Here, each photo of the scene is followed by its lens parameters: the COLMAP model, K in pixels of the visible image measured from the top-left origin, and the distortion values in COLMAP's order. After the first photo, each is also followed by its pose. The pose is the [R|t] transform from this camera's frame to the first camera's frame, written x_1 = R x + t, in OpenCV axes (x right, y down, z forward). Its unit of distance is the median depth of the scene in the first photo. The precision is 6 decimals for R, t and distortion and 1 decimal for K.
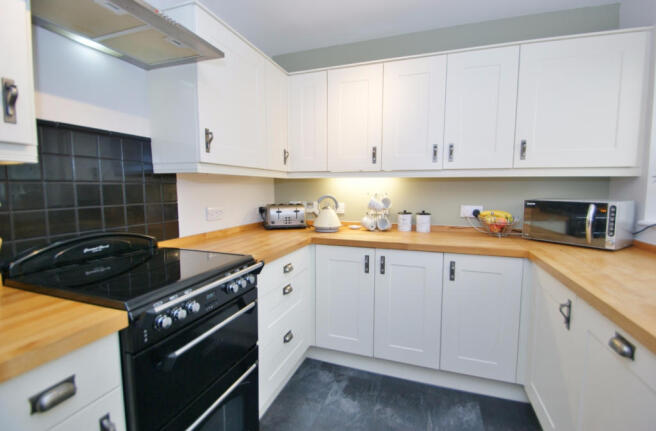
lens RADIAL K [[292.4, 0, 328.2], [0, 292.4, 212.8], [0, 0, 1]] dist [-0.008770, -0.000292]
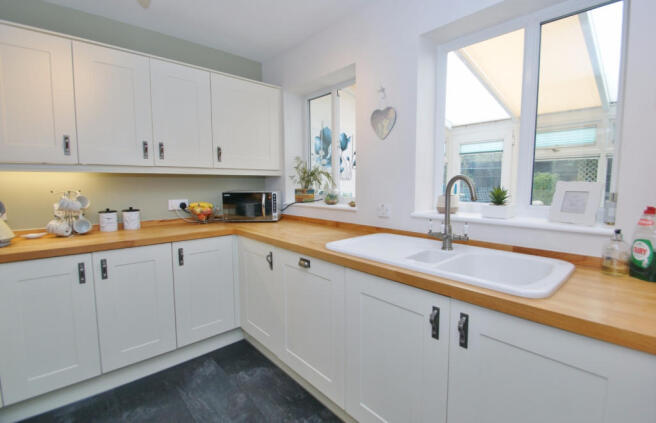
lens RADIAL K [[296.1, 0, 328.0], [0, 296.1, 211.5], [0, 0, 1]] dist [-0.043007, -0.000116]
pose [[0.481371, -0.083766, 0.872505, -0.242491], [0.076972, 0.995617, 0.053119, 0.006899], [-0.873131, 0.041588, 0.485709, -0.051016]]
